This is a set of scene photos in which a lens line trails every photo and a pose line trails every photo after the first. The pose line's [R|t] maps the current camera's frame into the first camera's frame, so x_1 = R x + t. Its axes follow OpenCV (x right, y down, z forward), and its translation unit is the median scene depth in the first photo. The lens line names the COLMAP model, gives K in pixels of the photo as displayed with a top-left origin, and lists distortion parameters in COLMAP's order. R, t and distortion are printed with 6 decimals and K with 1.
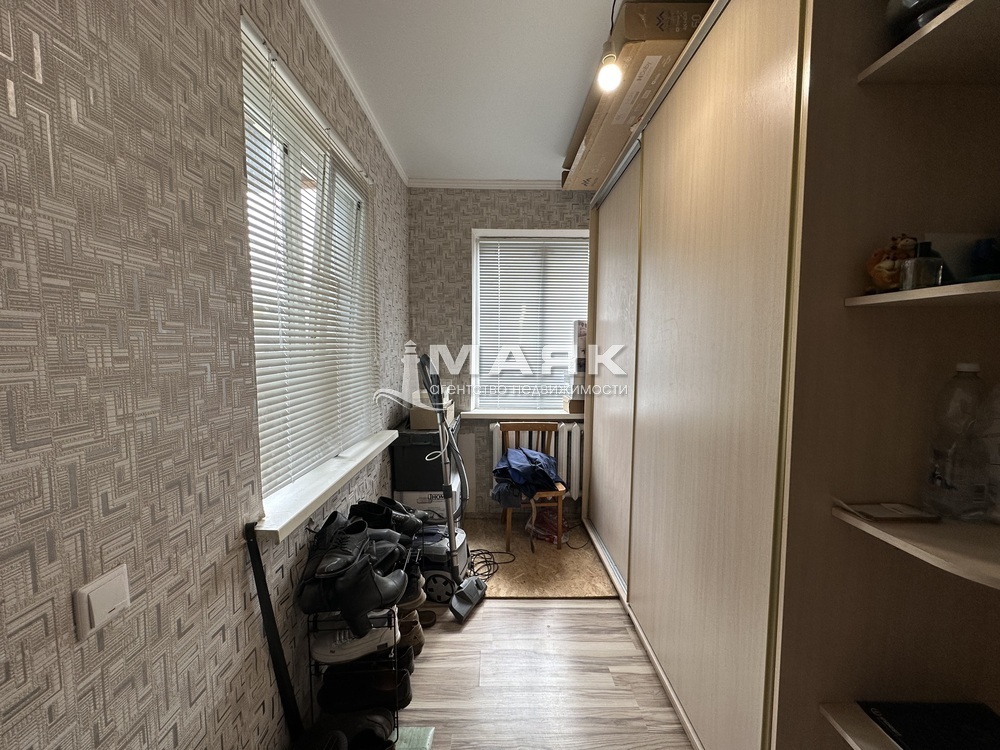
lens RADIAL K [[398.3, 0, 501.2], [0, 398.3, 374.7], [0, 0, 1]] dist [-0.003959, 0.000803]
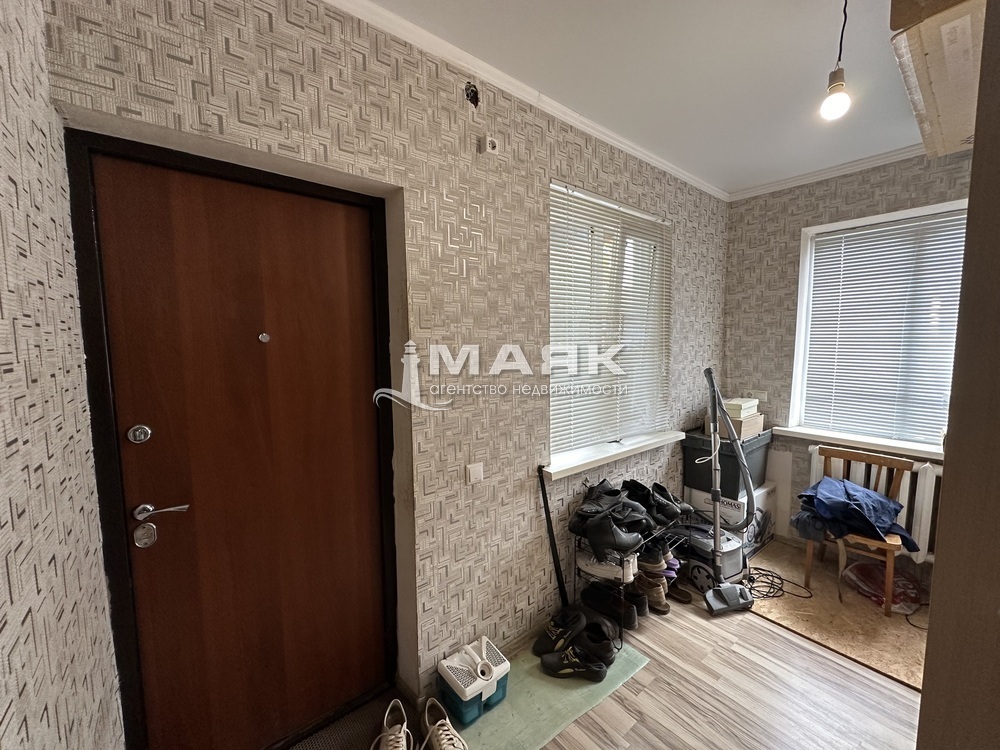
lens RADIAL K [[398.3, 0, 501.7], [0, 398.3, 375.0], [0, 0, 1]] dist [-0.003959, 0.000803]
pose [[0.621377, 0.061636, -0.781084, 0.345392], [-0.048603, 0.998013, 0.040089, -0.053450], [0.782003, 0.013052, 0.623138, -0.146780]]
